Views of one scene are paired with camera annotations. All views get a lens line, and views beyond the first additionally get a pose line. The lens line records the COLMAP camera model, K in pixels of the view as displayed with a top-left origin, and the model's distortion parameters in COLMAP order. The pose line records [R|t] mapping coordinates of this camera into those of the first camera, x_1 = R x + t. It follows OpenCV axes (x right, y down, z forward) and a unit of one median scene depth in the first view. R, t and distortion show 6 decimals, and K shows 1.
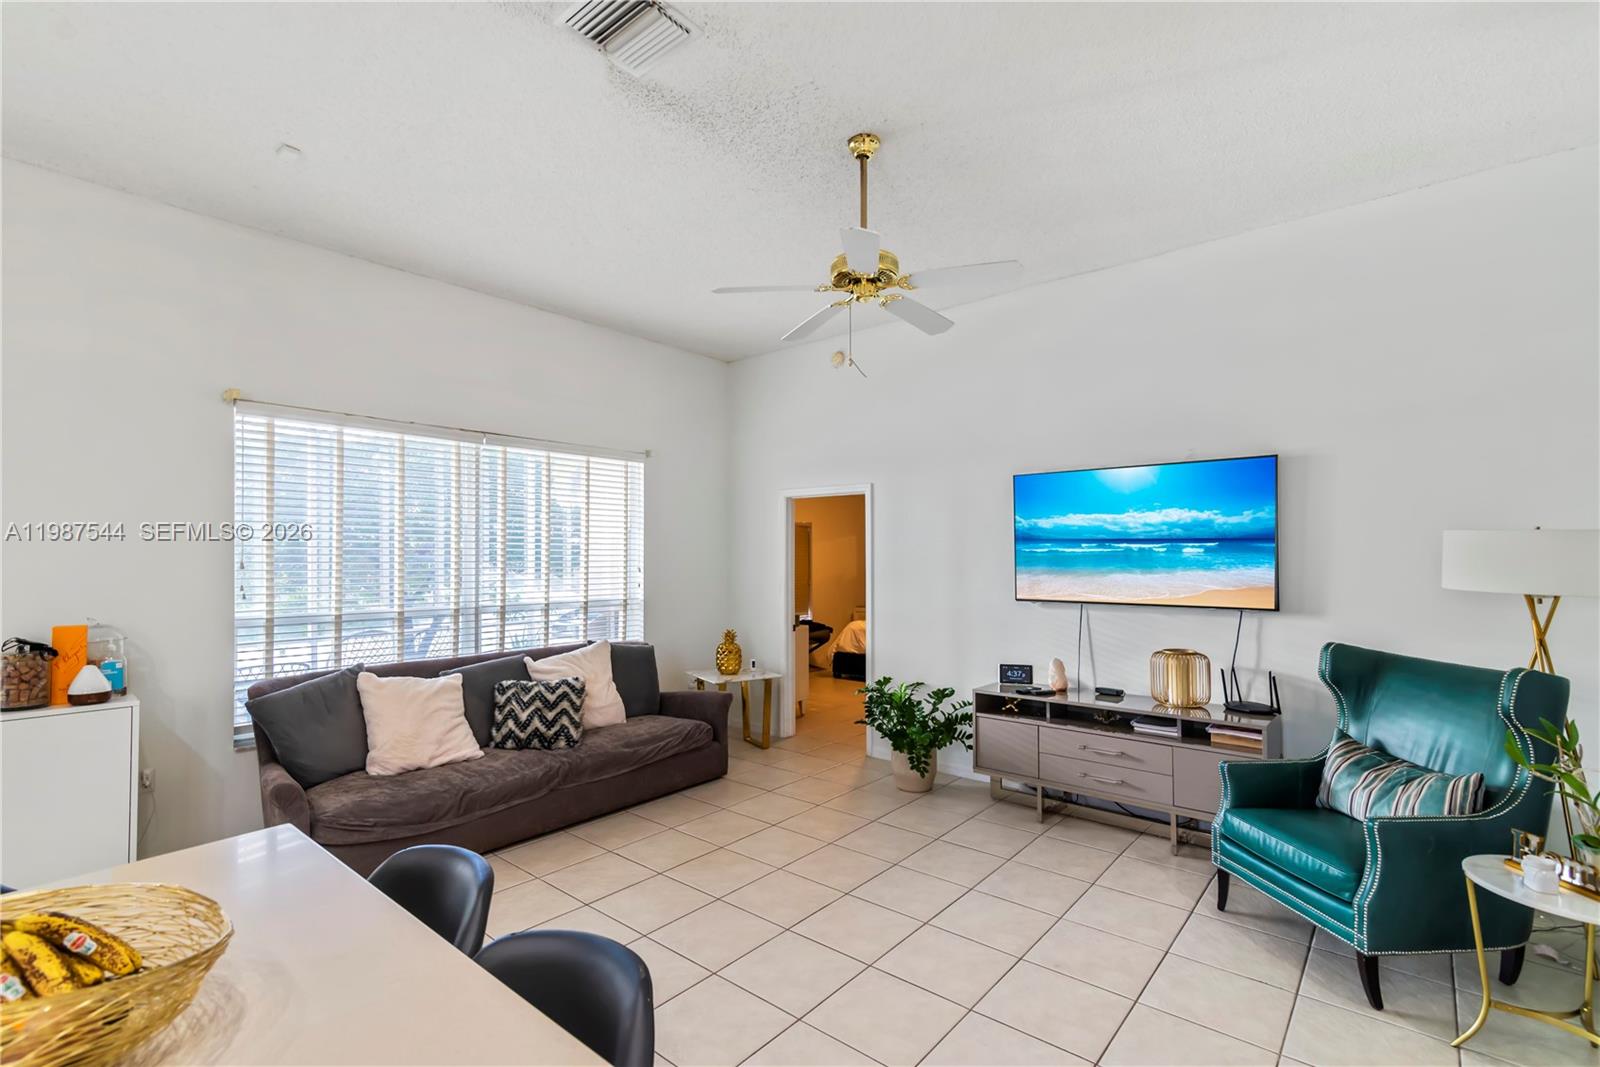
lens RADIAL K [[731.9, 0, 796.7], [0, 731.9, 535.3], [0, 0, 1]] dist [0.019863, -0.004407]
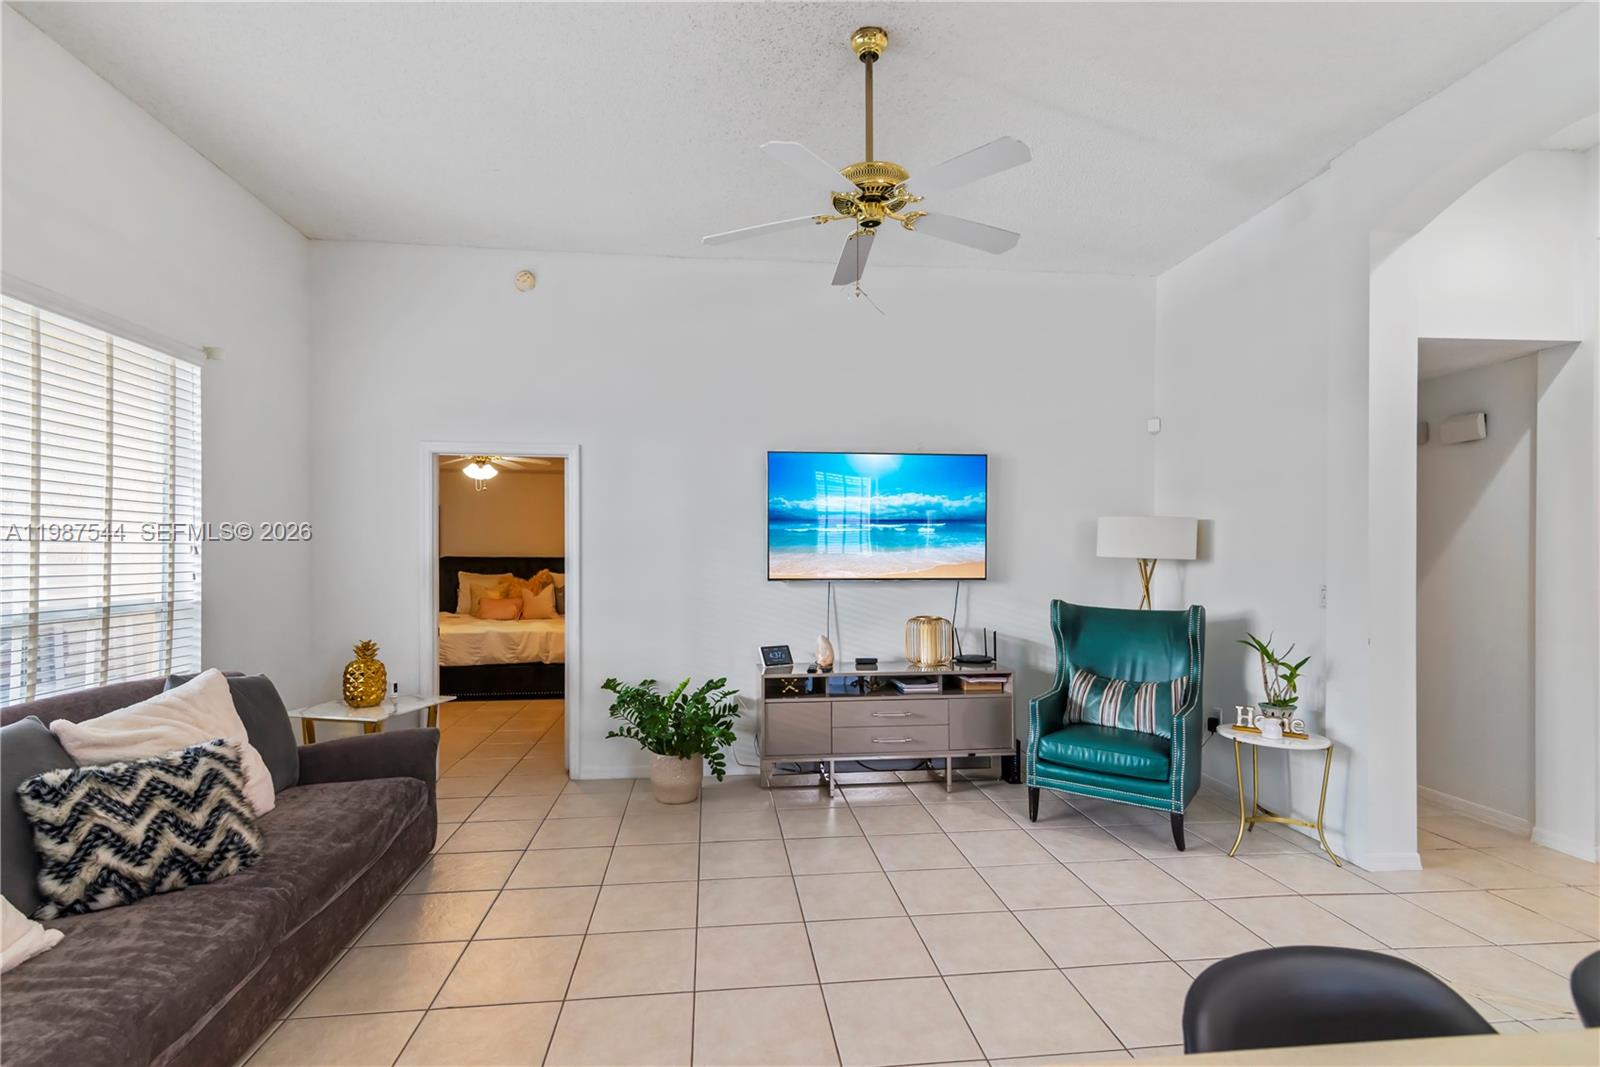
lens RADIAL K [[731.9, 0, 784.4], [0, 731.9, 560.1], [0, 0, 1]] dist [0.019863, -0.004407]
pose [[0.693586, -0.003758, 0.720364, -0.427045], [-0.019600, 0.999518, 0.024087, 0.042137], [-0.720107, -0.030826, 0.693178, 0.345915]]
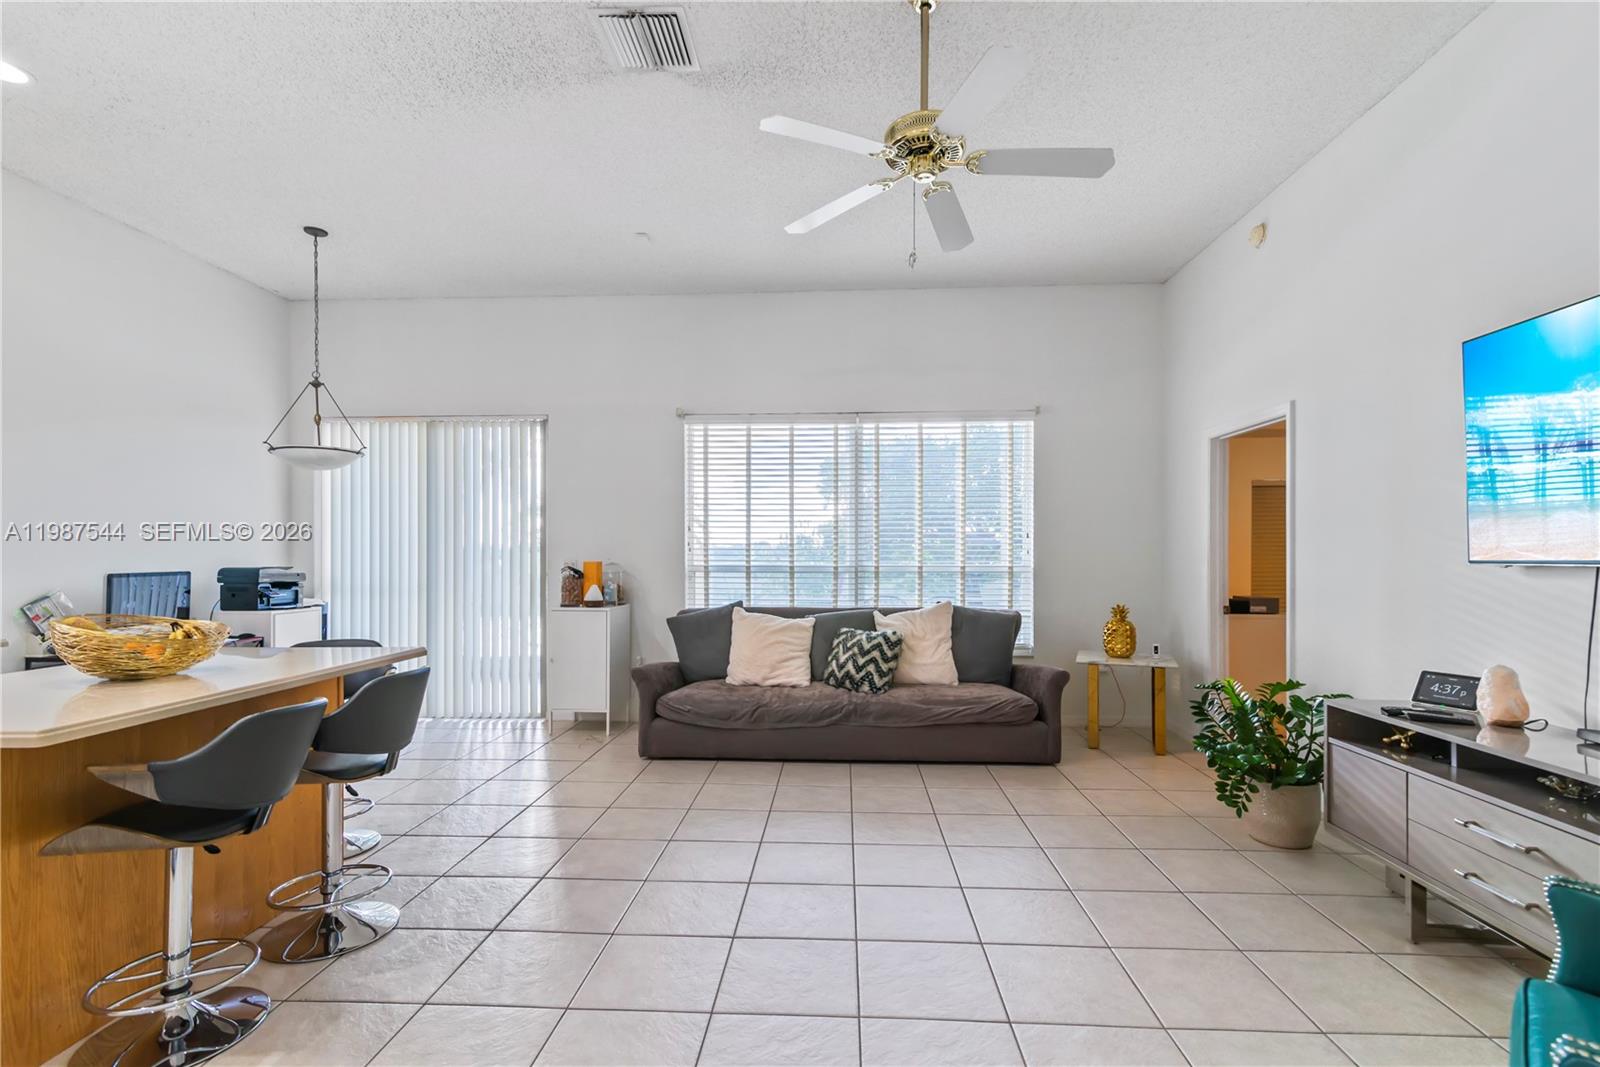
lens RADIAL K [[731.9, 0, 805.0], [0, 731.9, 556.5], [0, 0, 1]] dist [0.019863, -0.004407]
pose [[0.608629, -0.001055, -0.793454, 0.481618], [0.022073, 0.999635, 0.015601, 0.070779], [0.793148, -0.027009, 0.608430, 0.275794]]
